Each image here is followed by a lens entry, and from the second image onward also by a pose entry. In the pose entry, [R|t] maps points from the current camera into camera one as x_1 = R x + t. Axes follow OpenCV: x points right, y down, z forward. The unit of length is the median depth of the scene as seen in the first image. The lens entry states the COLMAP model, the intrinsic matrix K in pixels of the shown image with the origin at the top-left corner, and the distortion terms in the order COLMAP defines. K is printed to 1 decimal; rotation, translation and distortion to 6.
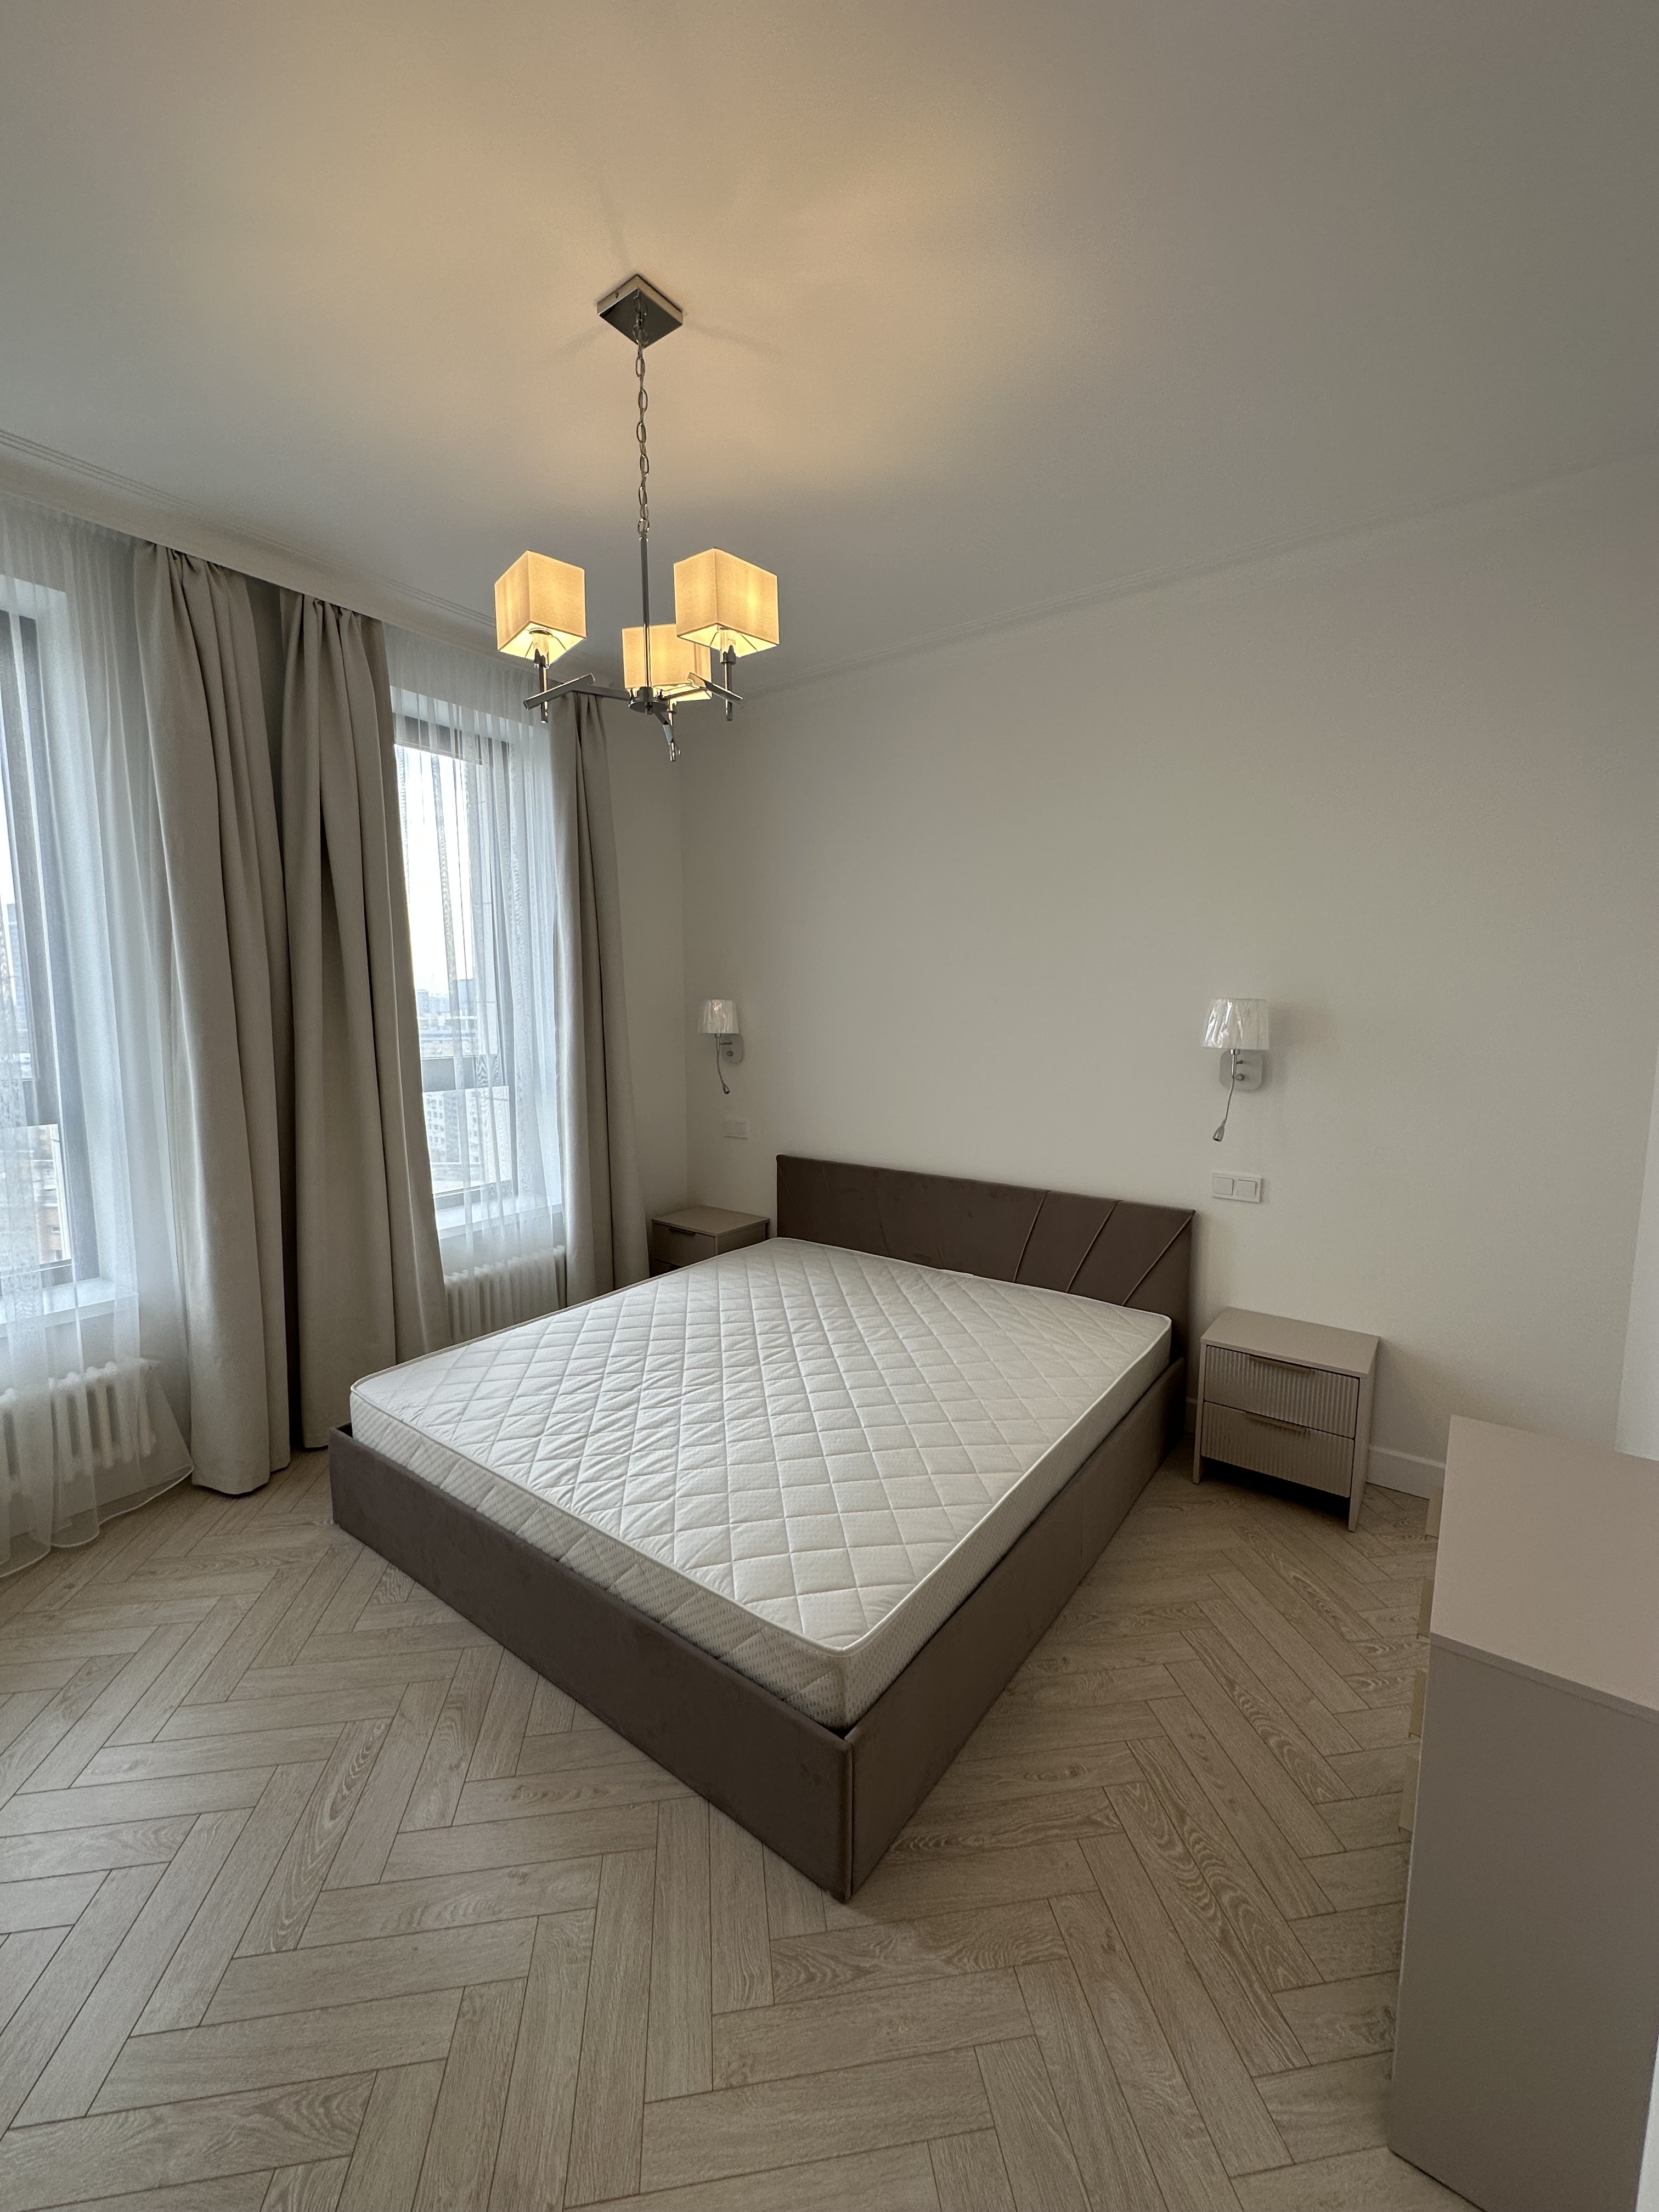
lens RADIAL K [[865.7, 0, 832.6], [0, 865.7, 1112.1], [0, 0, 1]] dist [-0.008369, -0.000030]
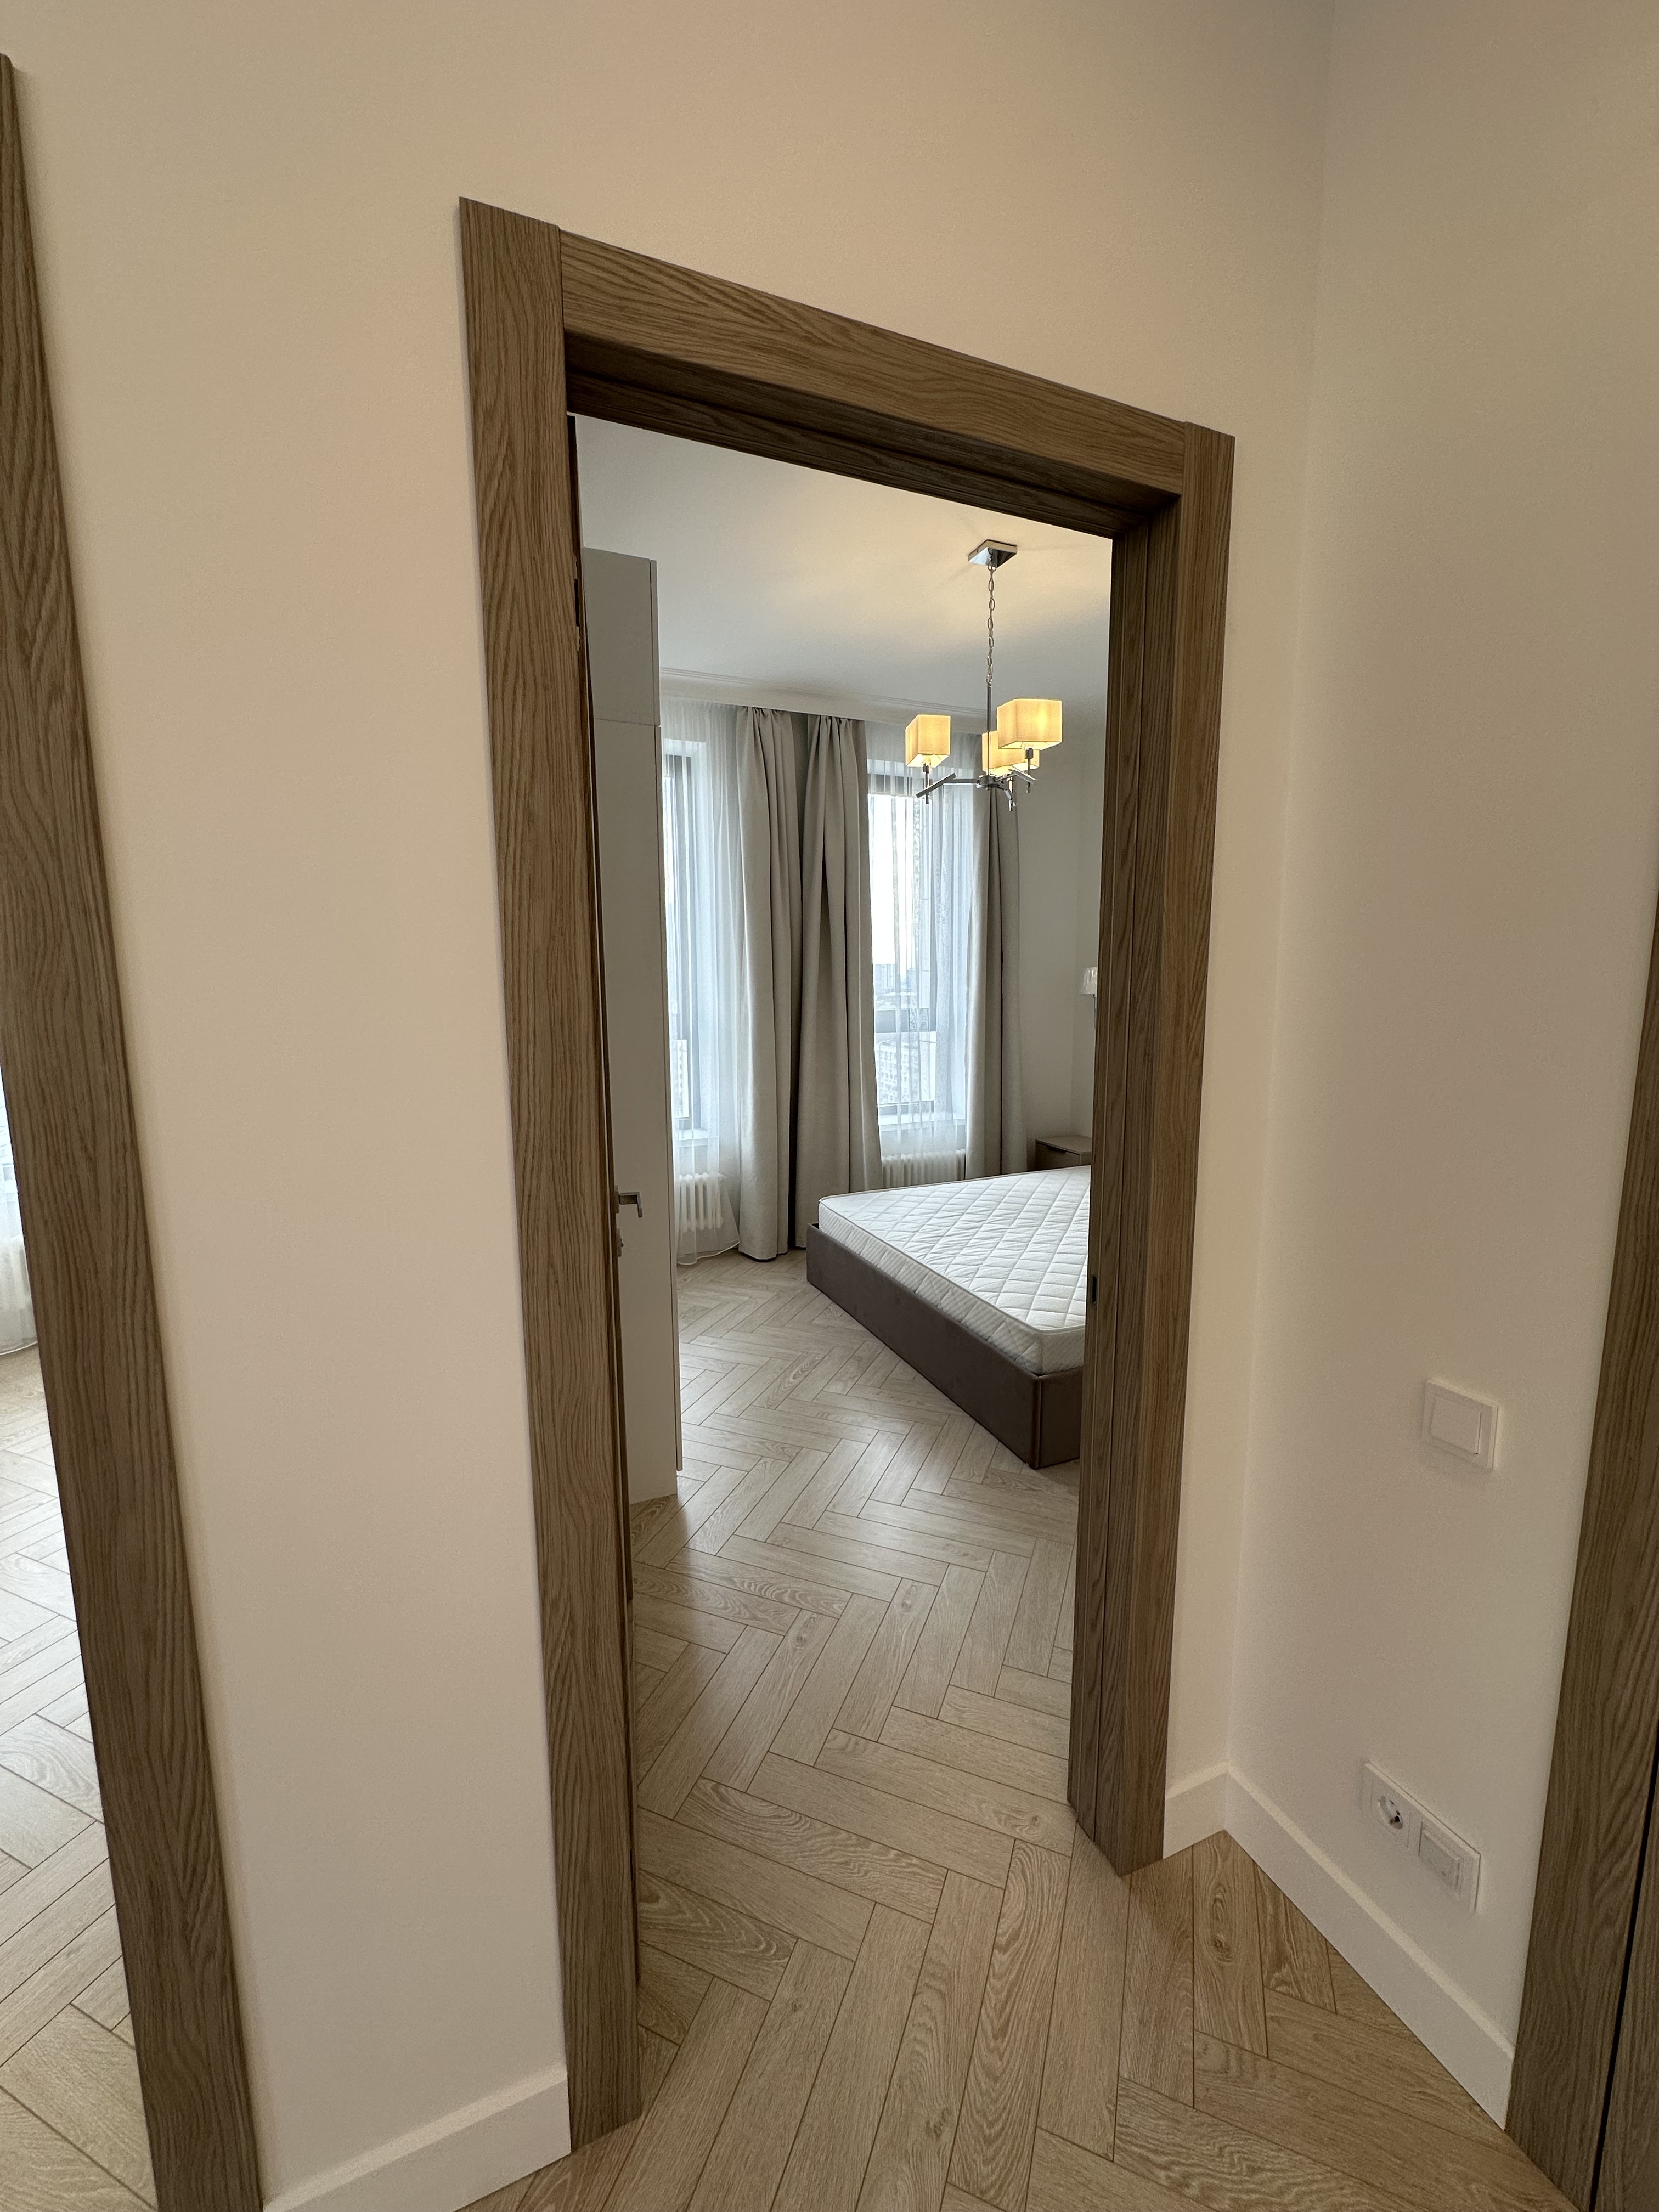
lens RADIAL K [[865.7, 0, 832.6], [0, 865.7, 1112.1], [0, 0, 1]] dist [-0.008369, -0.000030]
pose [[0.862254, 0.066552, -0.502084, 0.288928], [-0.052254, 0.997729, 0.042511, 0.075328], [0.503773, -0.010419, 0.863773, -0.427399]]
